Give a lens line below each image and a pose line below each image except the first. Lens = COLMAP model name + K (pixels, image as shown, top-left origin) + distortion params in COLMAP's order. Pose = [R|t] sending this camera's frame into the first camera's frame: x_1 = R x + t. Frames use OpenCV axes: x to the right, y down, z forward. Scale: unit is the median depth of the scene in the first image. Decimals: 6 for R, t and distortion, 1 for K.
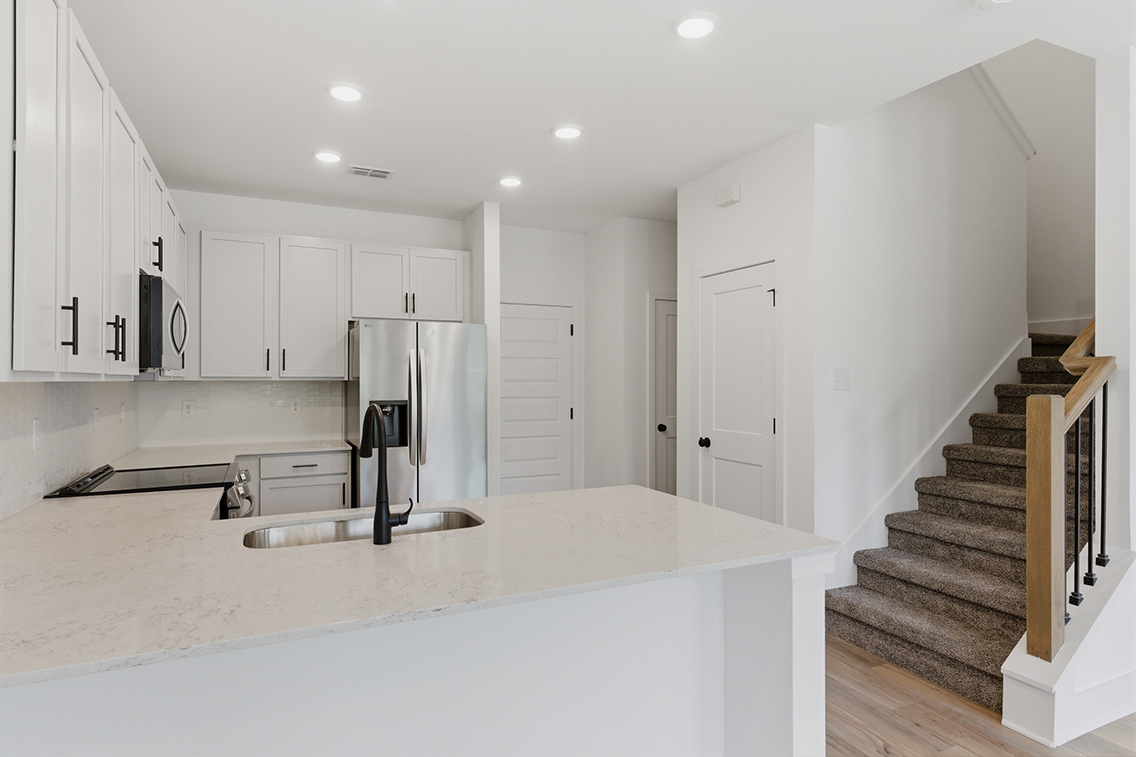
lens RADIAL K [[641.1, 0, 573.9], [0, 641.1, 380.4], [0, 0, 1]] dist [0.001304, 0.000589]
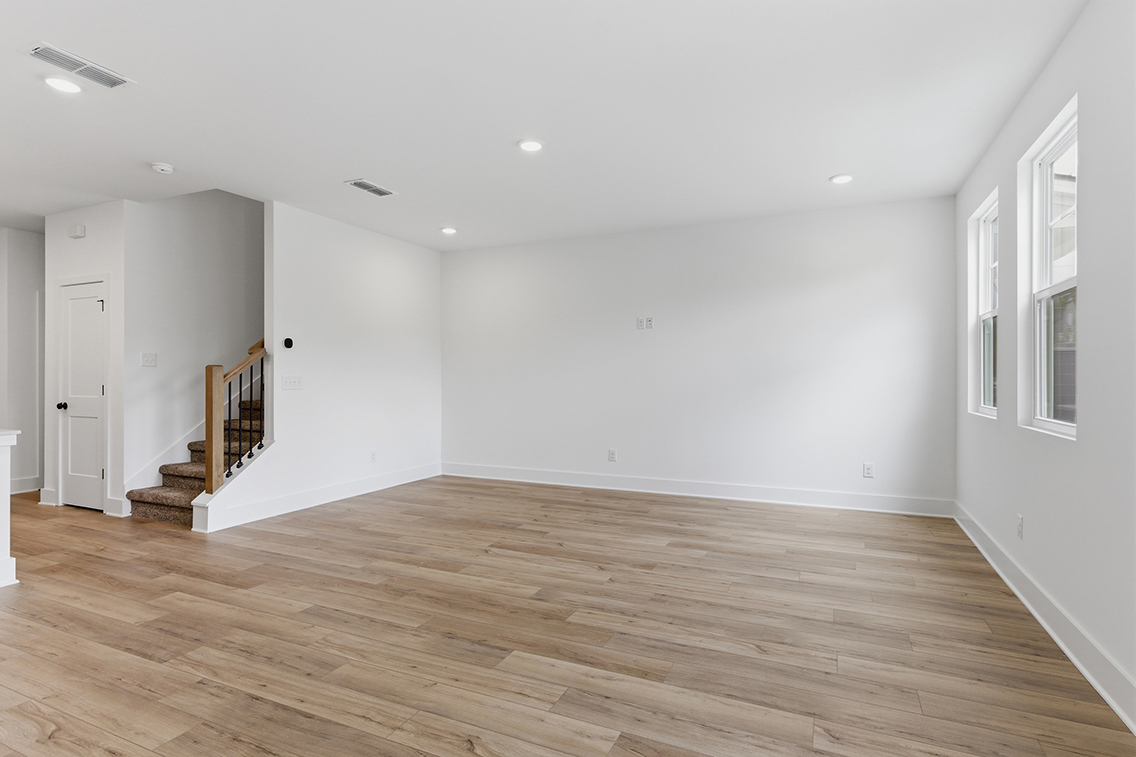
lens RADIAL K [[574.7, 0, 568.6], [0, 574.7, 378.0], [0, 0, 1]] dist [0.006244, 0.000764]
pose [[0.775761, 0.001318, 0.631025, 0.257168], [0.000547, 0.999996, -0.002762, 0.039457], [-0.631026, 0.002488, 0.775757, -0.642825]]
